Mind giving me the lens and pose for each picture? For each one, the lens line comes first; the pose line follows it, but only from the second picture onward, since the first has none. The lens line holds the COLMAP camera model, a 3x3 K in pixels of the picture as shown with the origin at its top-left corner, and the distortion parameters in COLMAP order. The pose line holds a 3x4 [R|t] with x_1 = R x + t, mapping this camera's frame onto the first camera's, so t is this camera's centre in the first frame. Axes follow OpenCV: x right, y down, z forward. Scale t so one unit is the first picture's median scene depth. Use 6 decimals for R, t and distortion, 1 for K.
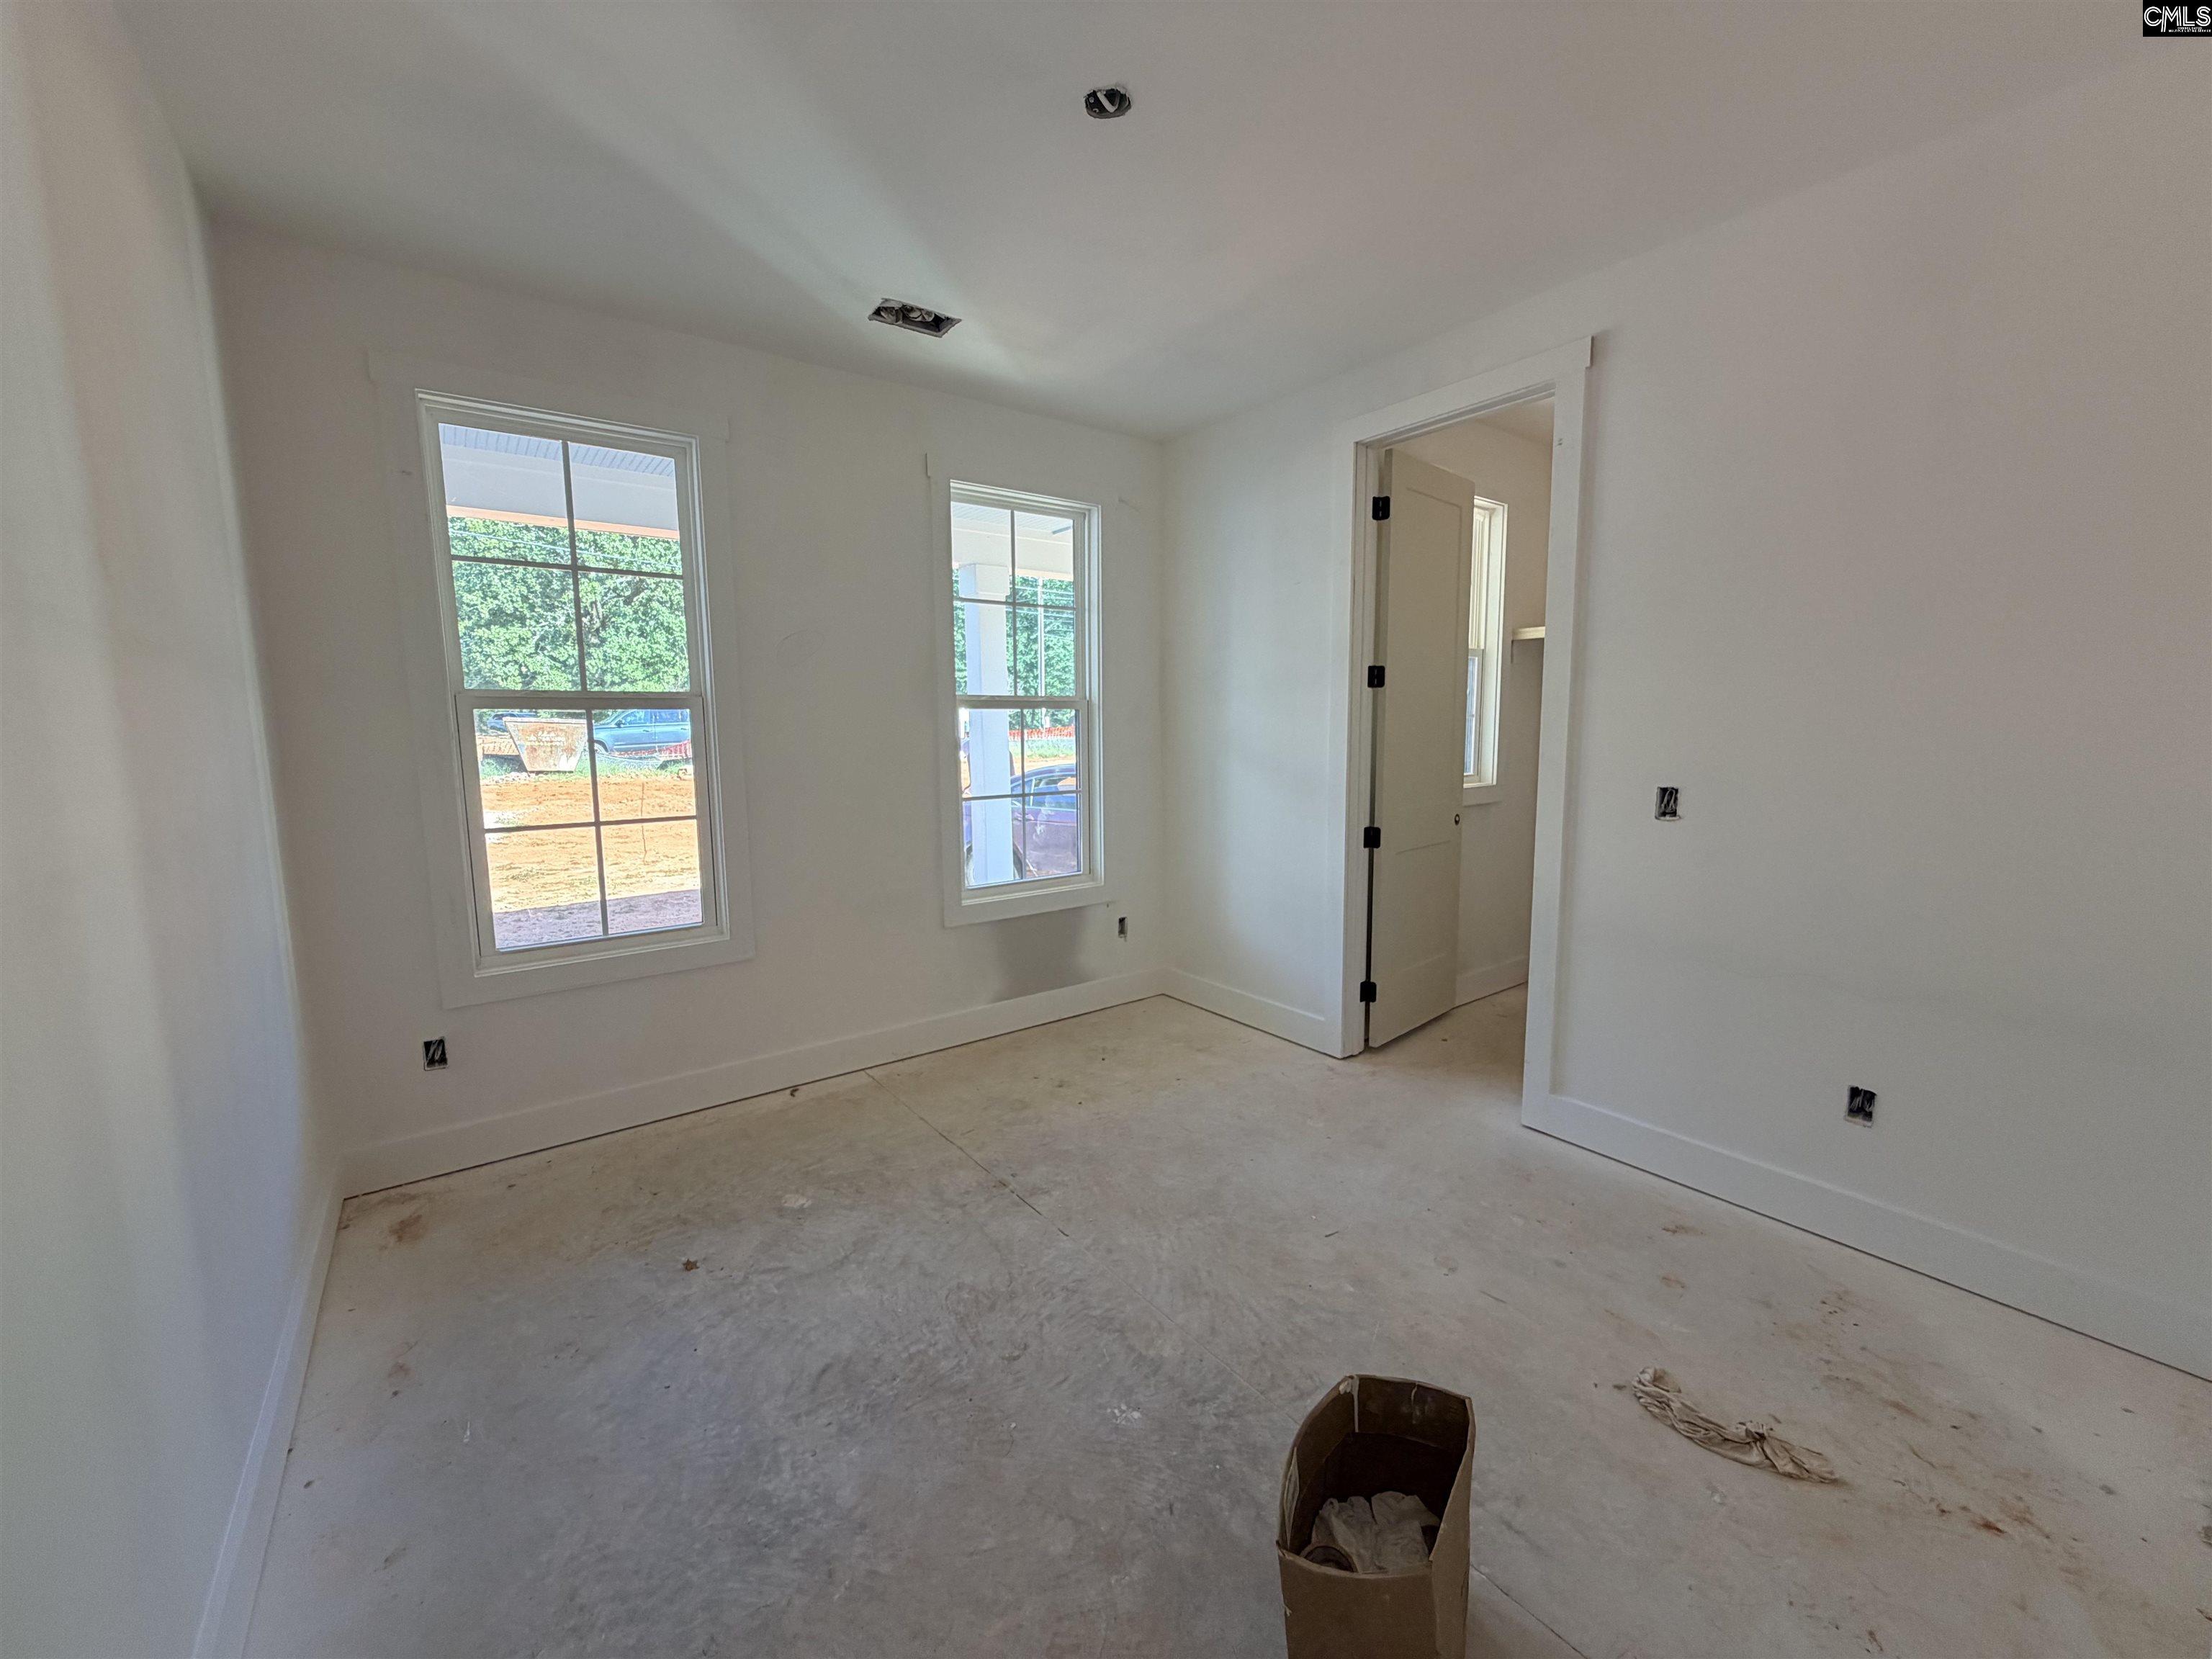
lens RADIAL K [[876.7, 0, 1096.8], [0, 876.7, 825.0], [0, 0, 1]] dist [0.000886, 0.000038]
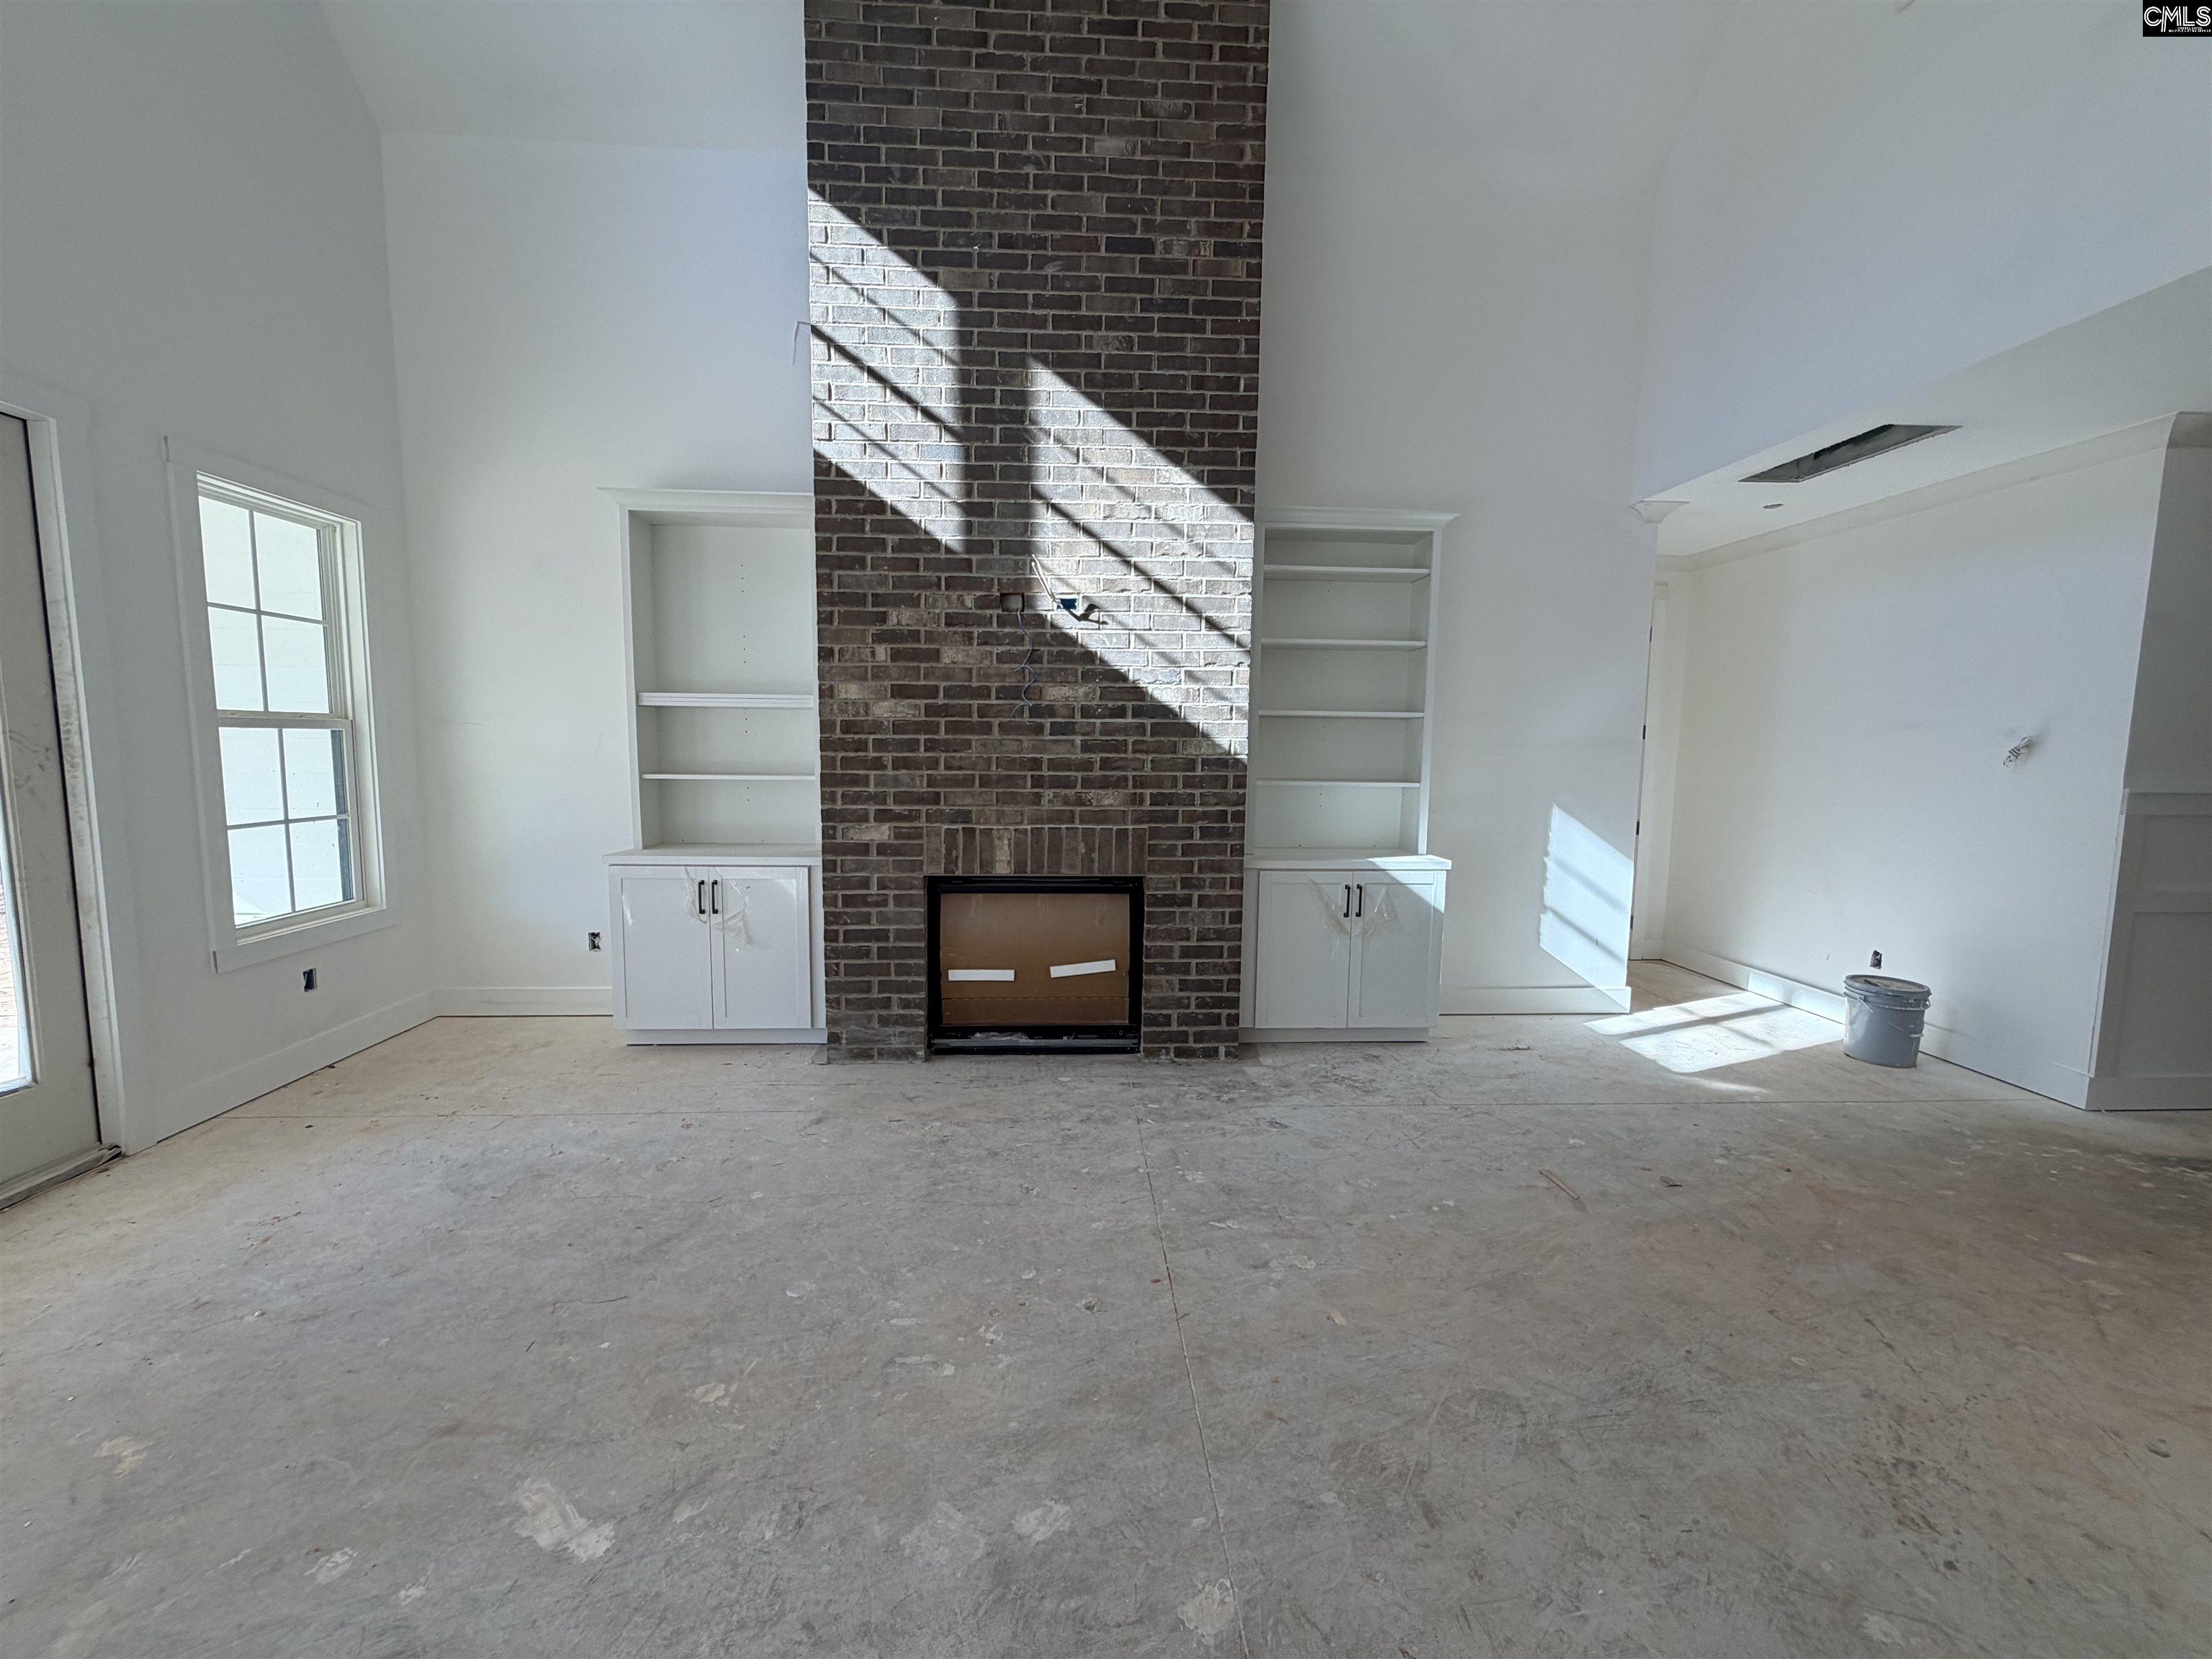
lens RADIAL K [[876.7, 0, 1114.5], [0, 876.7, 829.3], [0, 0, 1]] dist [0.000886, 0.000038]
pose [[0.566034, -0.069846, 0.821418, -0.357798], [0.087946, 0.995834, 0.024073, 0.031239], [-0.819677, 0.058614, 0.569819, -0.244578]]
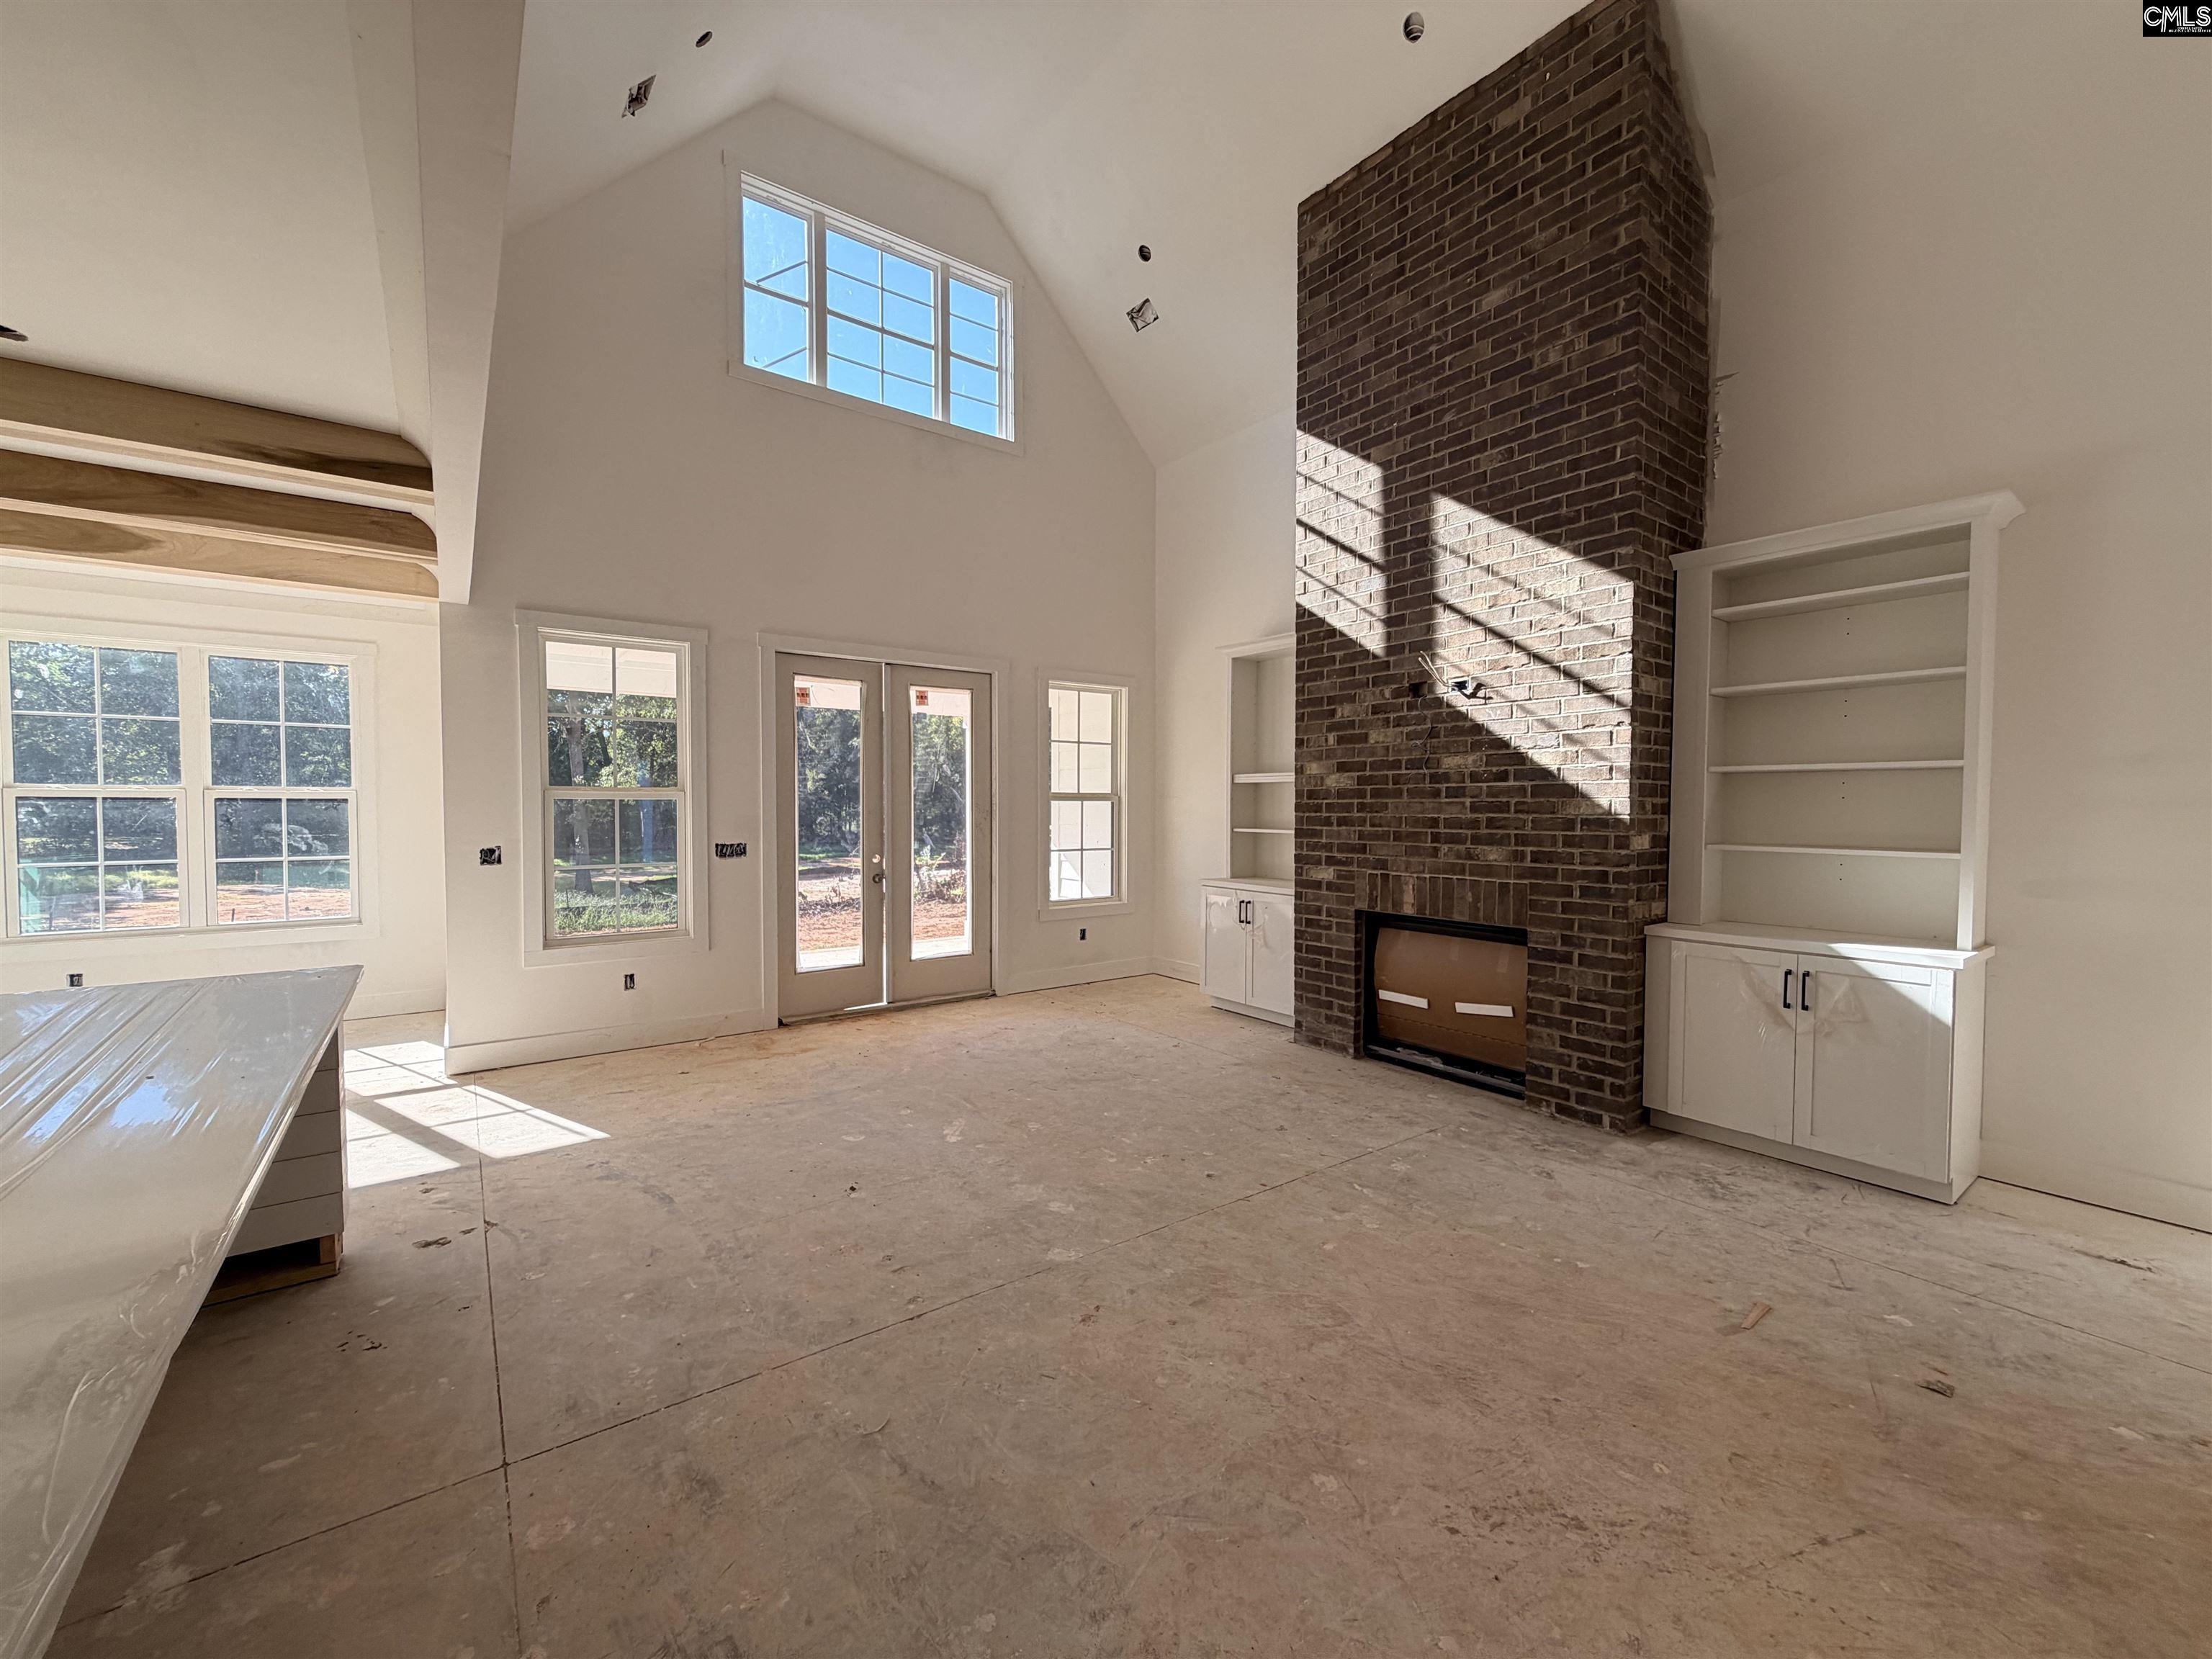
lens RADIAL K [[876.7, 0, 1107.7], [0, 876.7, 832.9], [0, 0, 1]] dist [0.000886, 0.000038]
pose [[0.999919, 0.009253, -0.008790, -0.017600], [-0.010033, 0.995583, -0.093348, 0.100366], [0.007888, 0.093428, 0.995595, -0.771870]]
